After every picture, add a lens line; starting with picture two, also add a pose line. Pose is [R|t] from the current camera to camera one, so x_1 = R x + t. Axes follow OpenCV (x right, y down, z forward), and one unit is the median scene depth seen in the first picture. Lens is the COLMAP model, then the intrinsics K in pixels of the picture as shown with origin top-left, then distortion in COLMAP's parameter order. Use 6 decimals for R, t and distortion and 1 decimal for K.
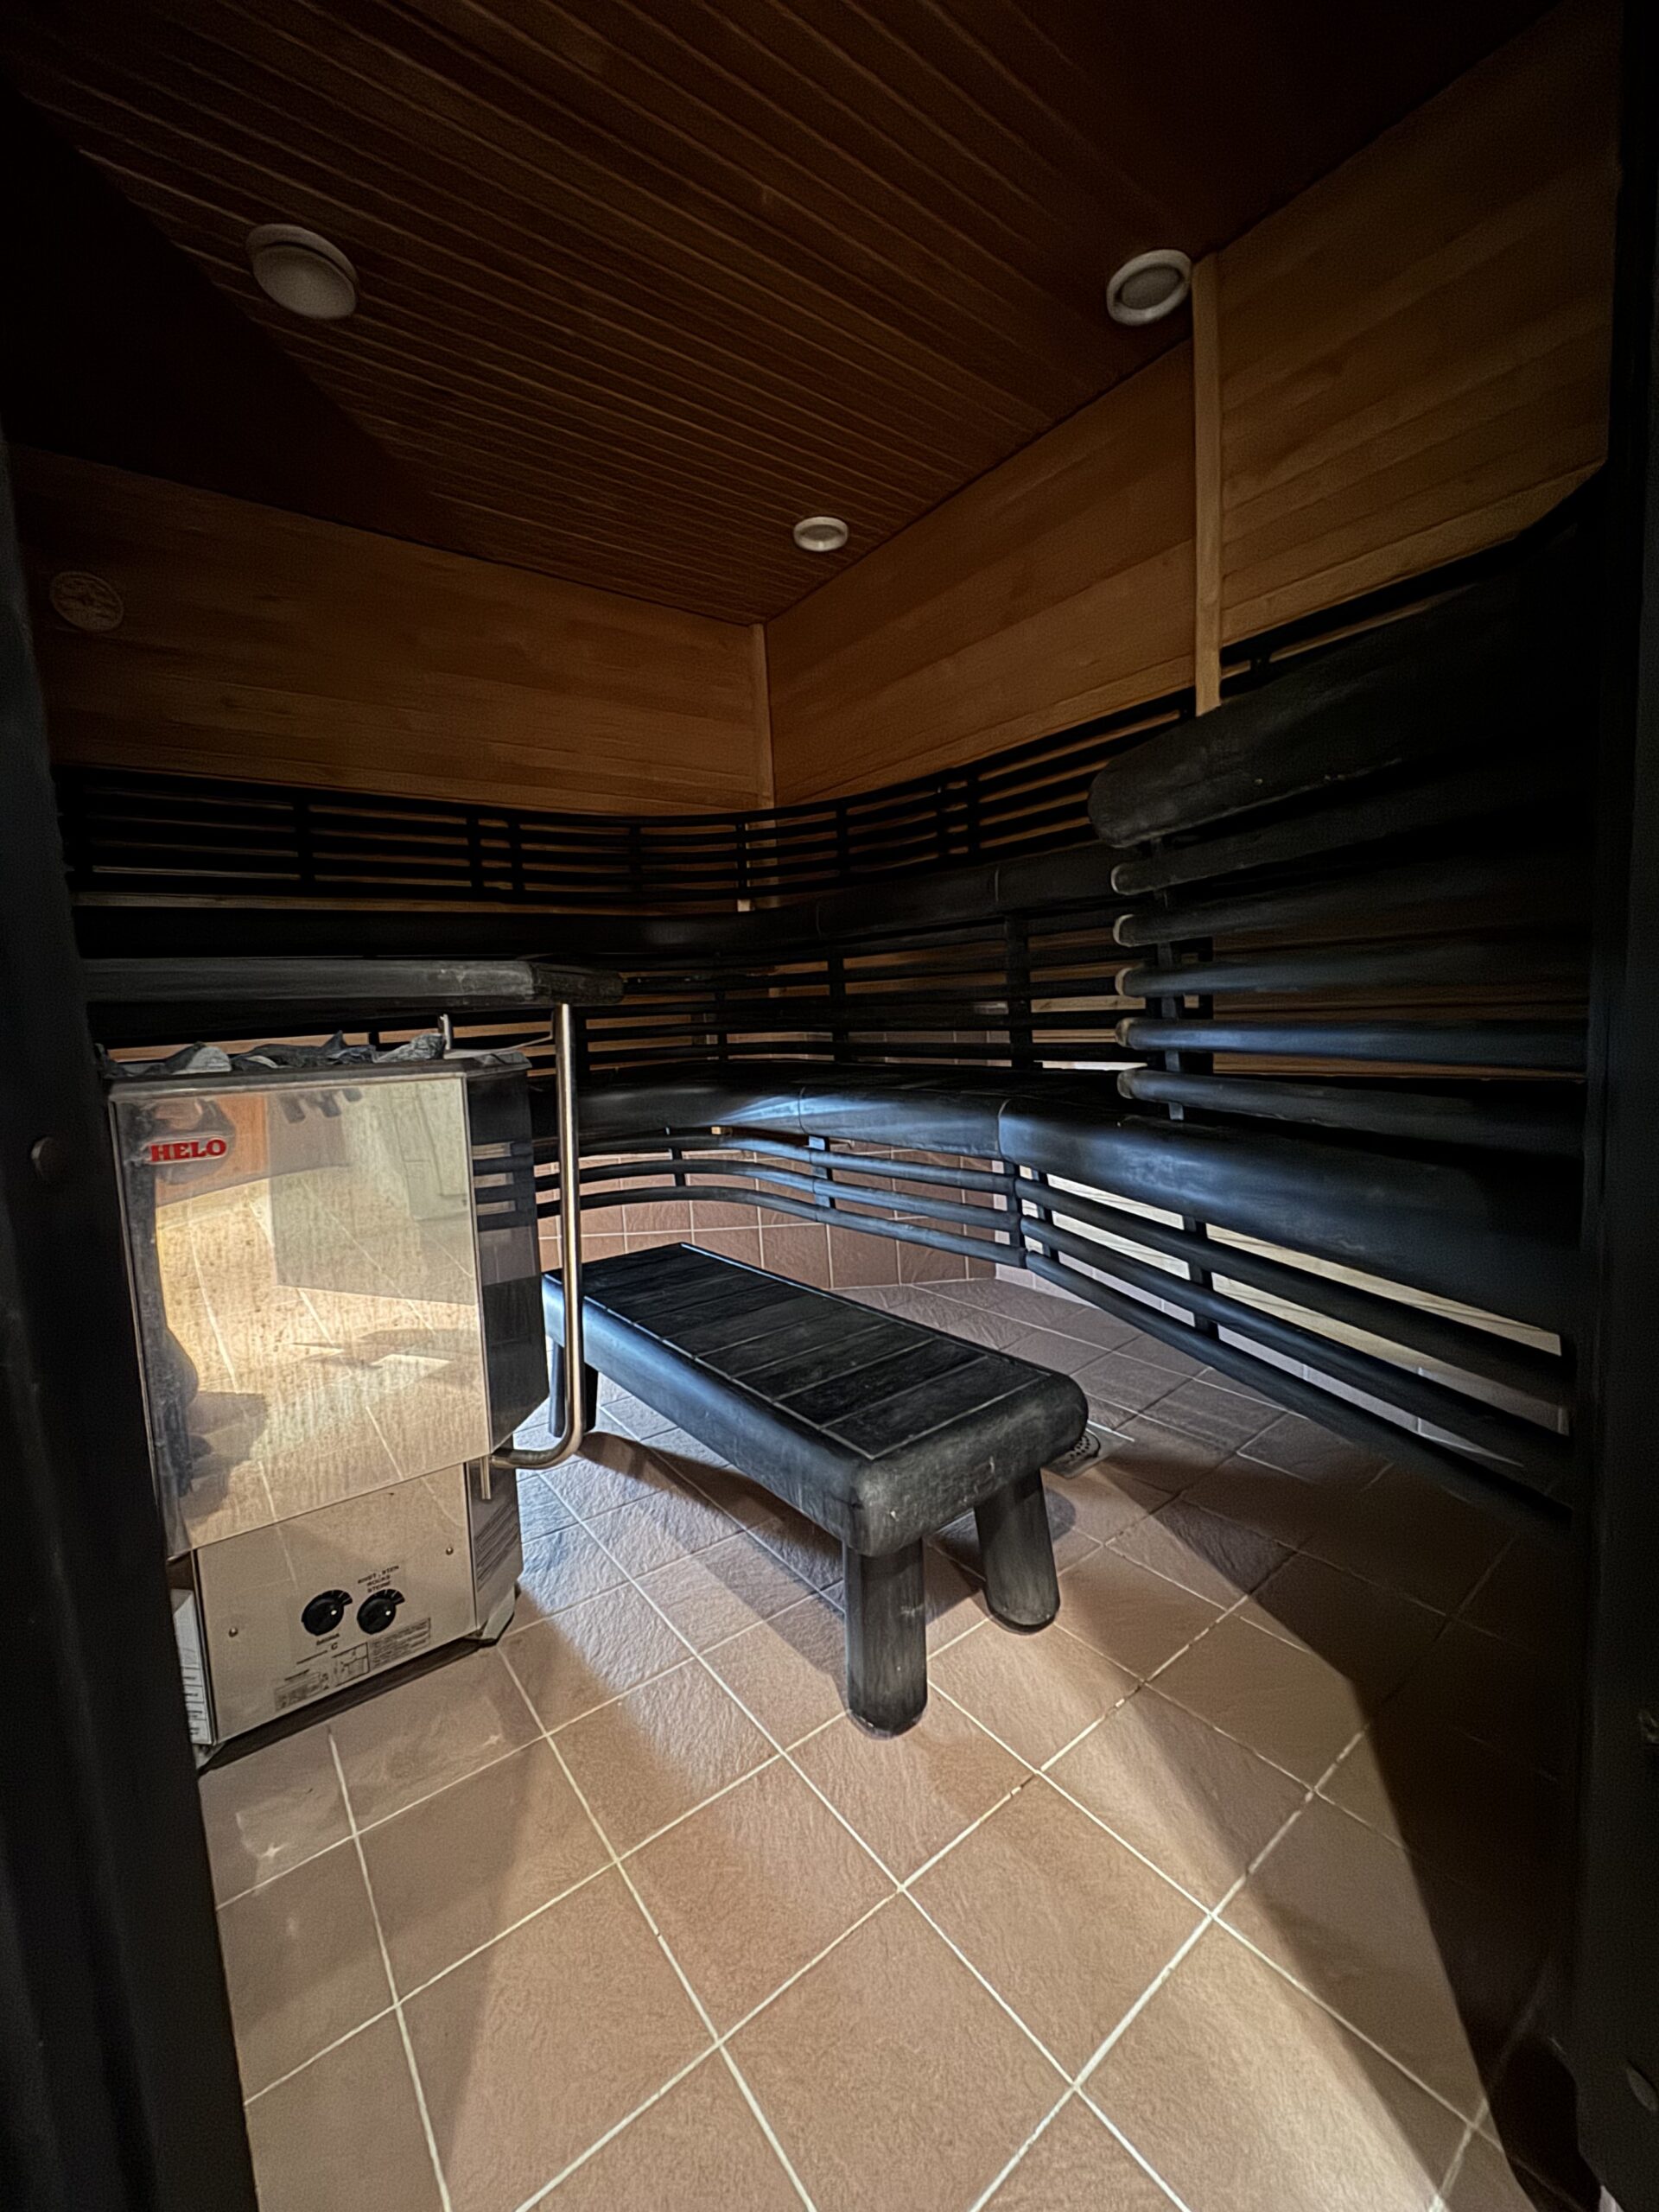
lens RADIAL K [[888.3, 0, 840.1], [0, 888.3, 1107.0], [0, 0, 1]] dist [-0.001873, 0.000115]
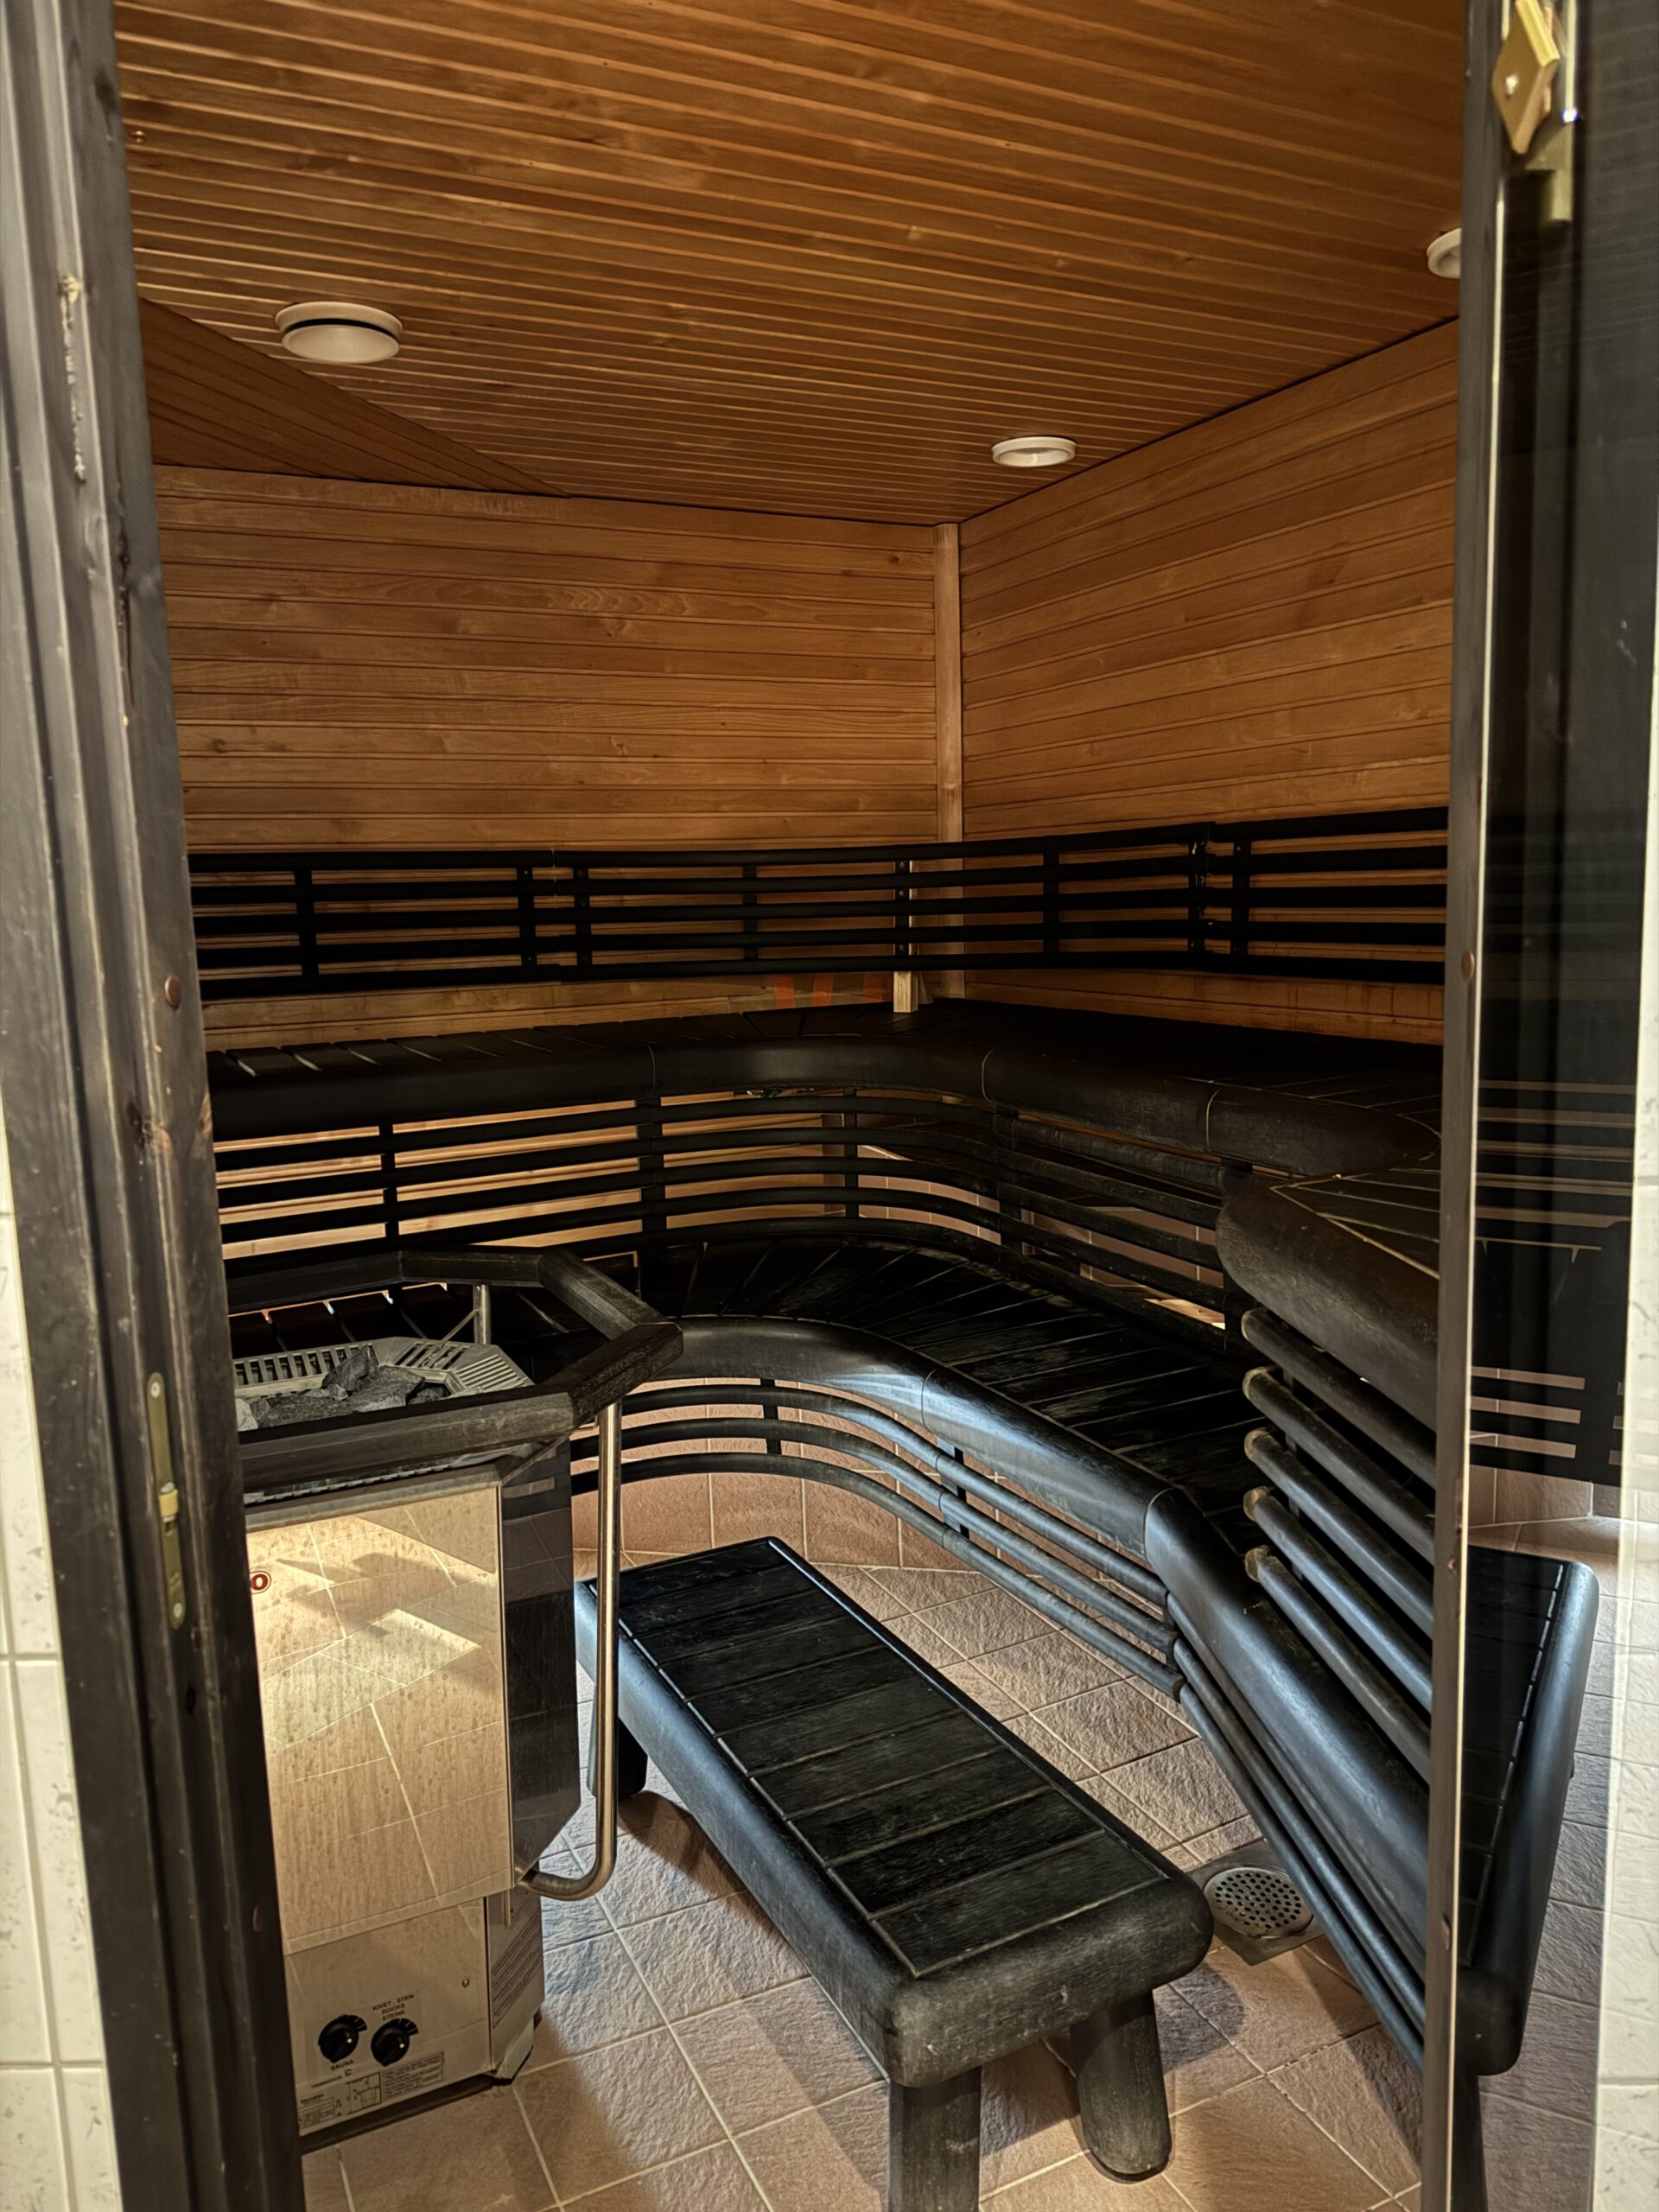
lens RADIAL K [[1576.2, 0, 828.8], [0, 1576.2, 1098.9], [0, 0, 1]] dist [0.013819, -0.027064]
pose [[0.979911, 0.047462, -0.193705, 0.177796], [-0.041268, 0.998503, 0.035889, -0.440900], [0.195118, -0.027174, 0.980403, -0.446750]]
